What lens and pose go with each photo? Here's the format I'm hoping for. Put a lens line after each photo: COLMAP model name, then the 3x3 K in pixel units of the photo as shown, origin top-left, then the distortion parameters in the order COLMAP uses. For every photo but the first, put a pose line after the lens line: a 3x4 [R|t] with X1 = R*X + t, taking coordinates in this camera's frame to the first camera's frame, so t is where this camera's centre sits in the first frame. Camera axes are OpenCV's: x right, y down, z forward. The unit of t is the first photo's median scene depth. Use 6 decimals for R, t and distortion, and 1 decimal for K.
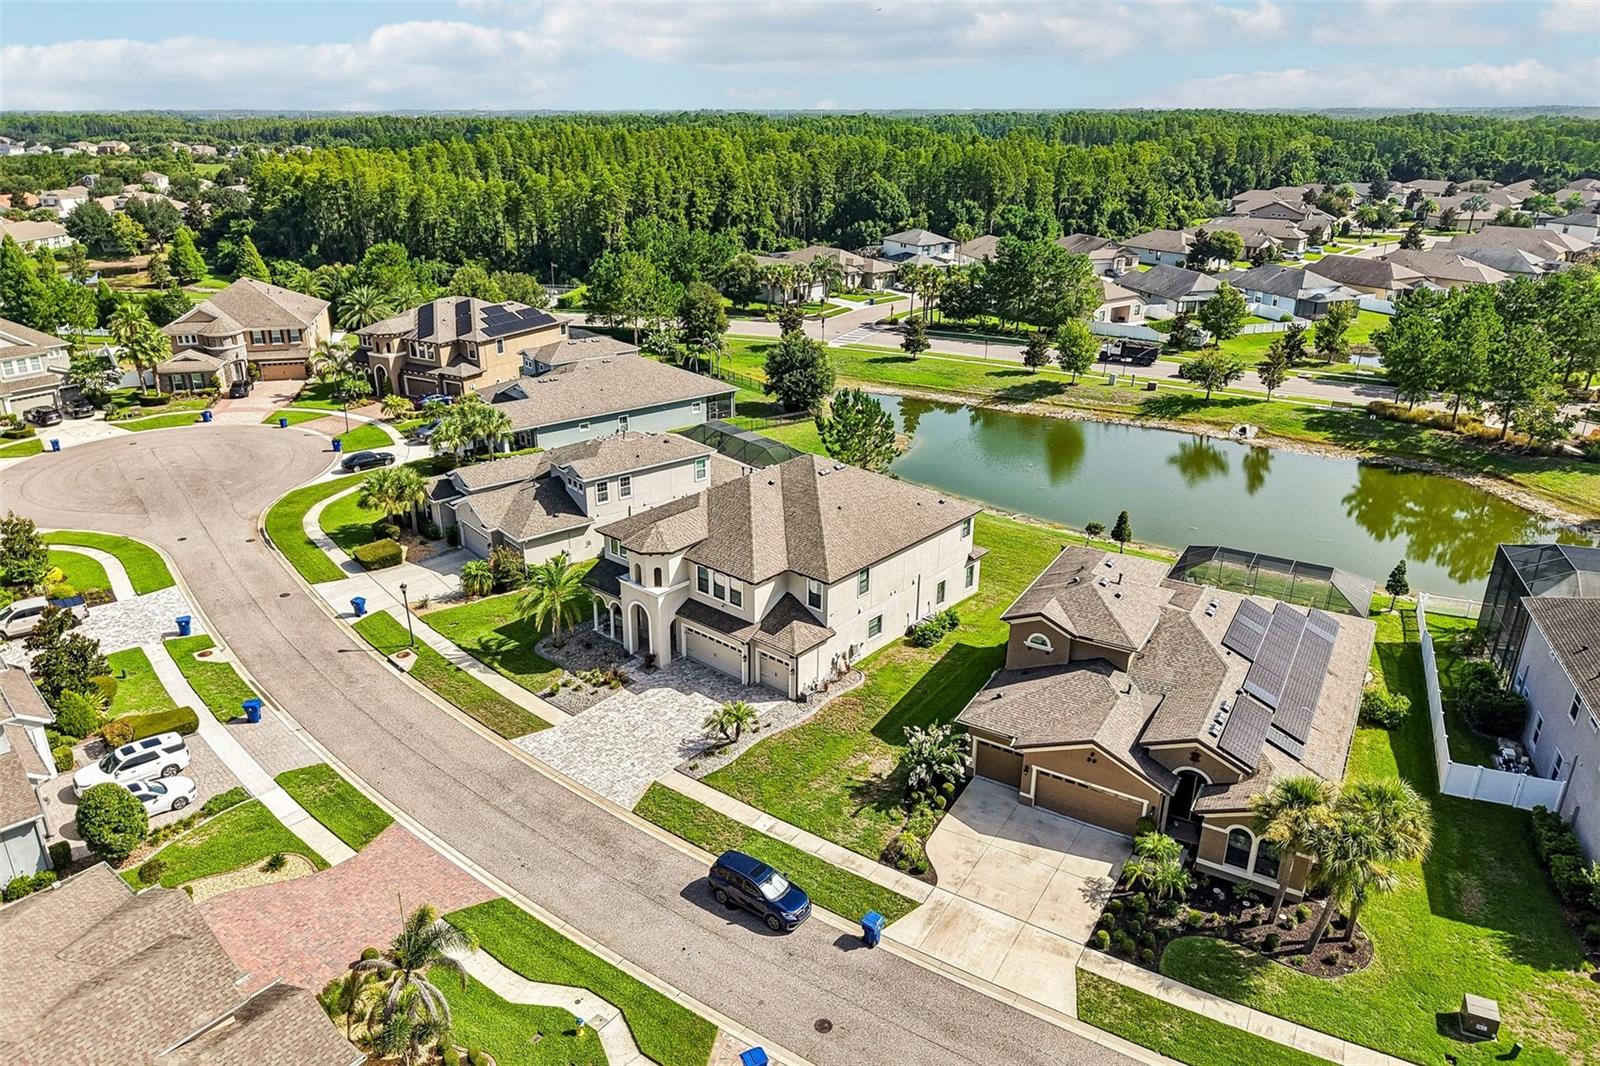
lens RADIAL K [[1085.9, 0, 784.4], [0, 1085.9, 501.3], [0, 0, 1]] dist [0.033833, -0.054835]
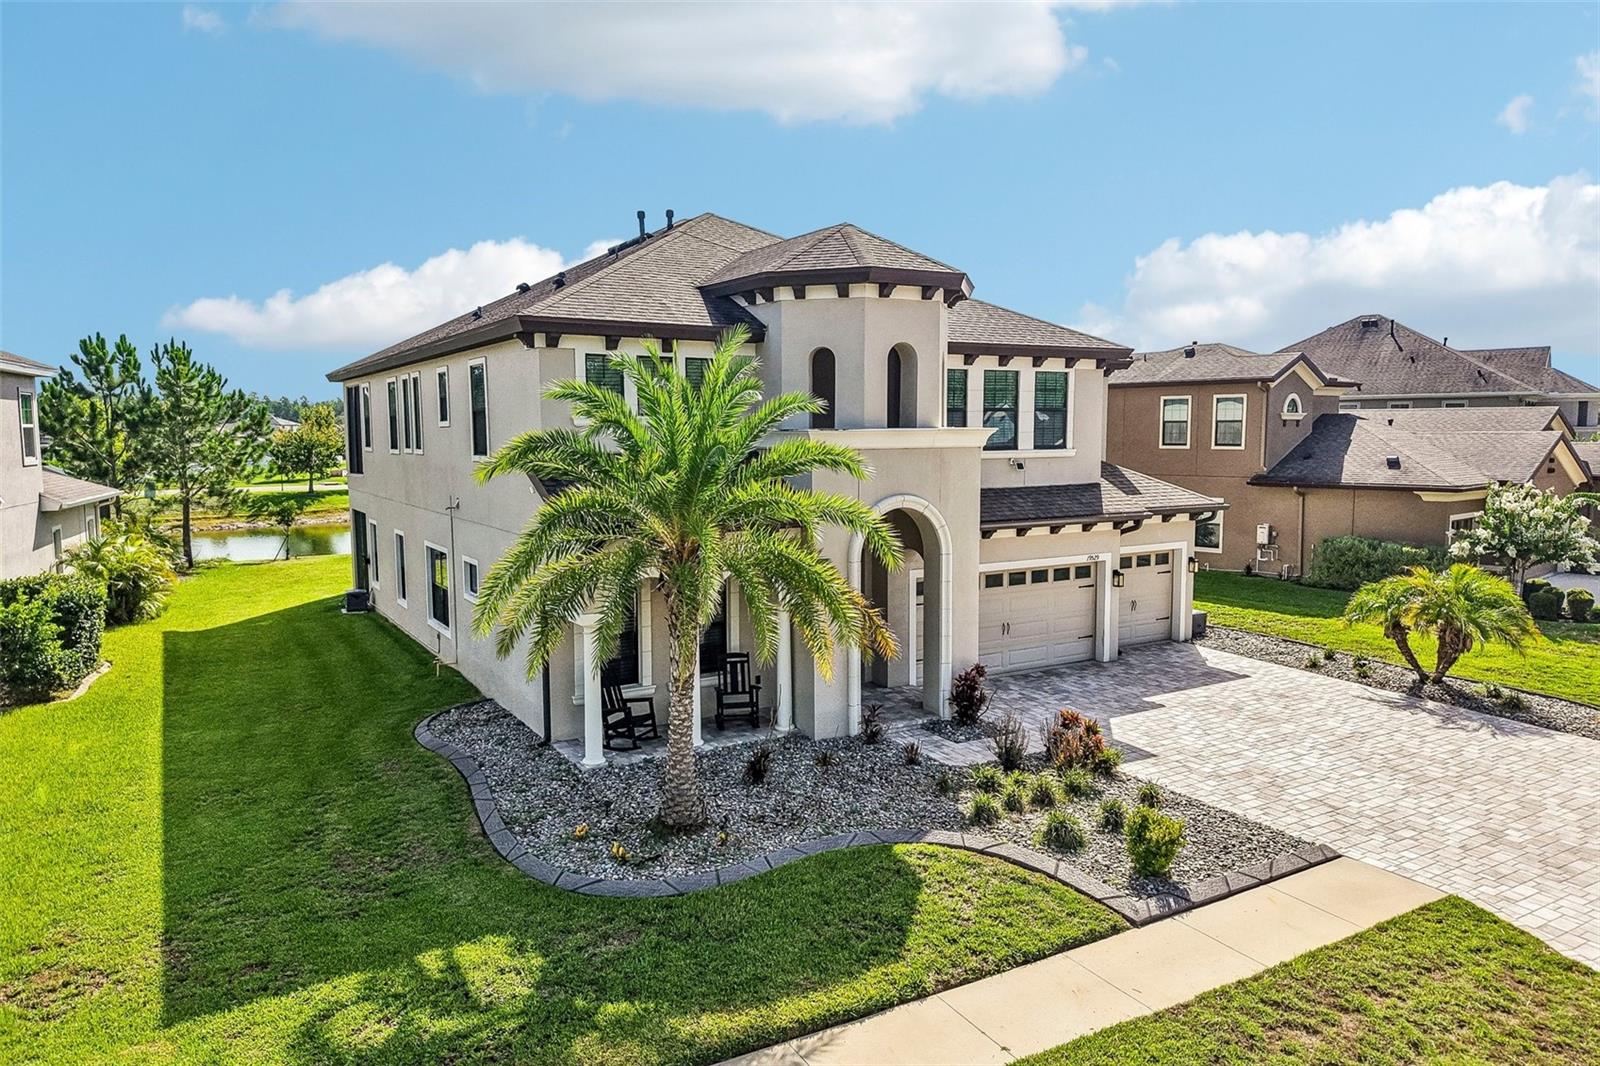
lens RADIAL K [[1072.4, 0, 801.6], [0, 1072.4, 546.9], [0, 0, 1]] dist [0.006934, -0.001087]
pose [[0.293011, -0.105143, 0.950310, -0.305906], [0.328028, 0.944662, 0.003376, 0.073799], [-0.898077, 0.310739, 0.311286, 0.729047]]
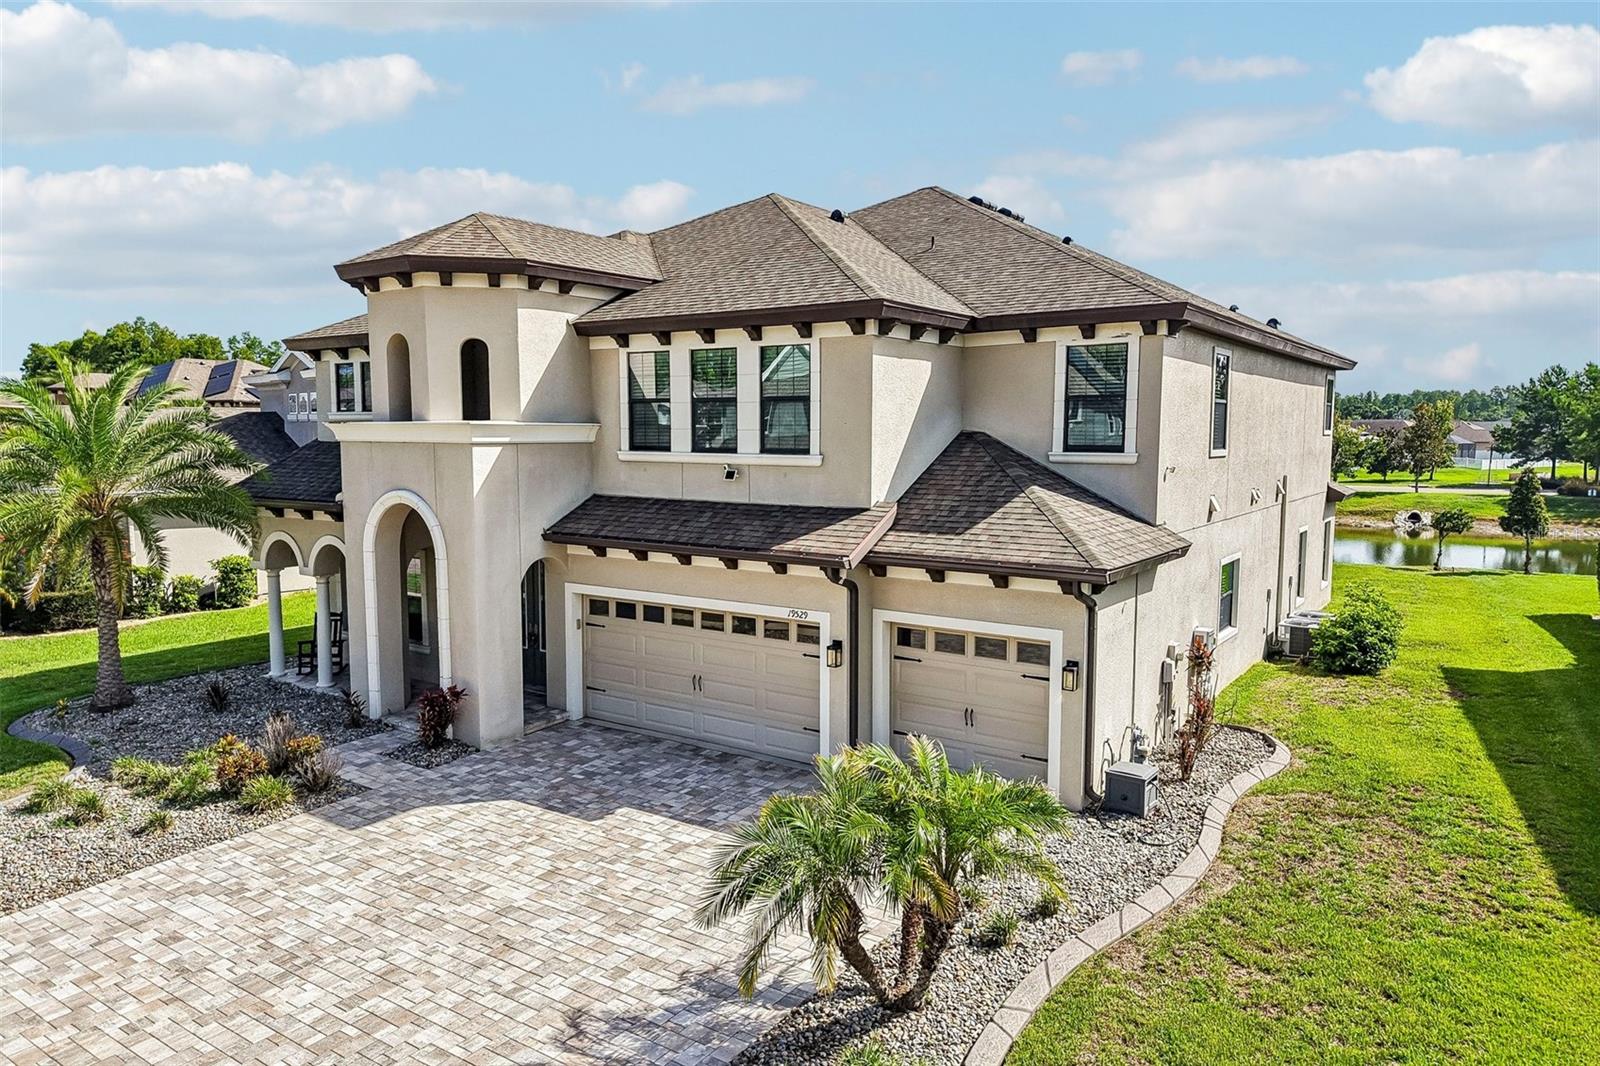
lens RADIAL K [[1070.7, 0, 800.1], [0, 1070.7, 552.9], [0, 0, 1]] dist [0.039880, -0.053201]
pose [[0.991848, -0.011185, 0.126935, -0.055057], [0.040111, 0.972907, -0.227692, 0.131736], [-0.120949, 0.230927, 0.965424, 0.571253]]
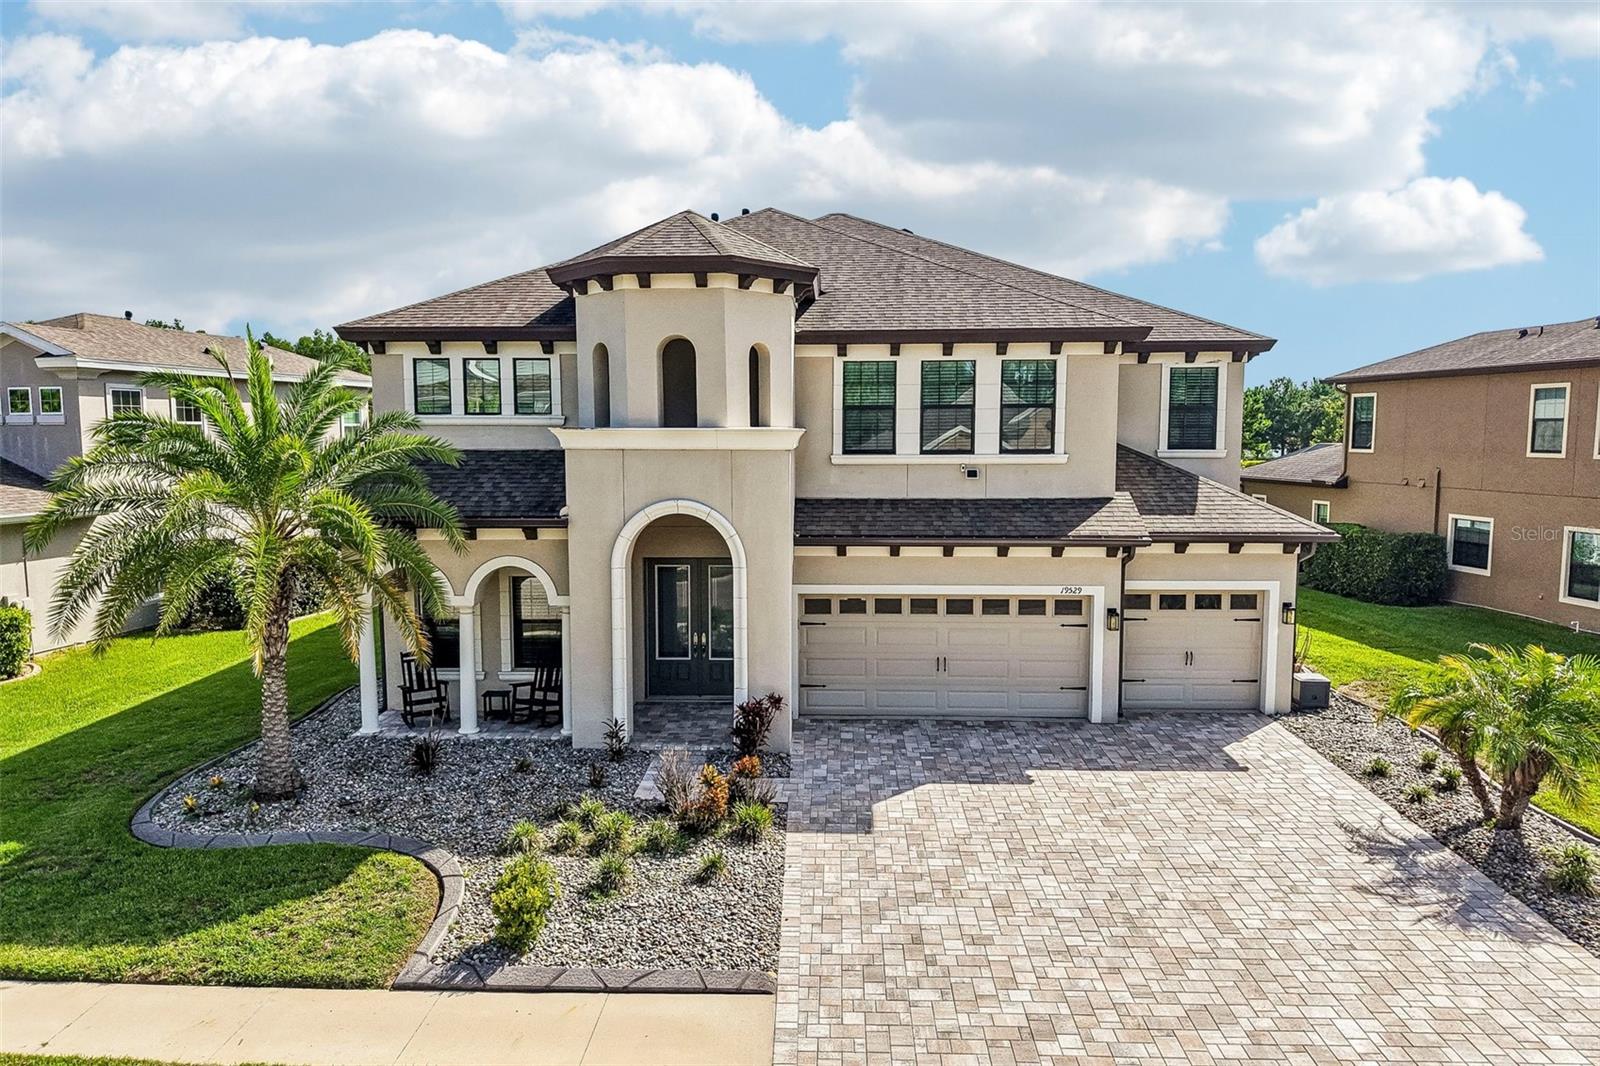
lens RADIAL K [[1070.7, 0, 800.1], [0, 1070.7, 552.9], [0, 0, 1]] dist [0.039880, -0.053201]
pose [[0.766032, -0.072772, 0.638669, -0.209266], [0.219268, 0.963561, -0.153202, 0.114513], [-0.604248, 0.257398, 0.754076, 0.617841]]
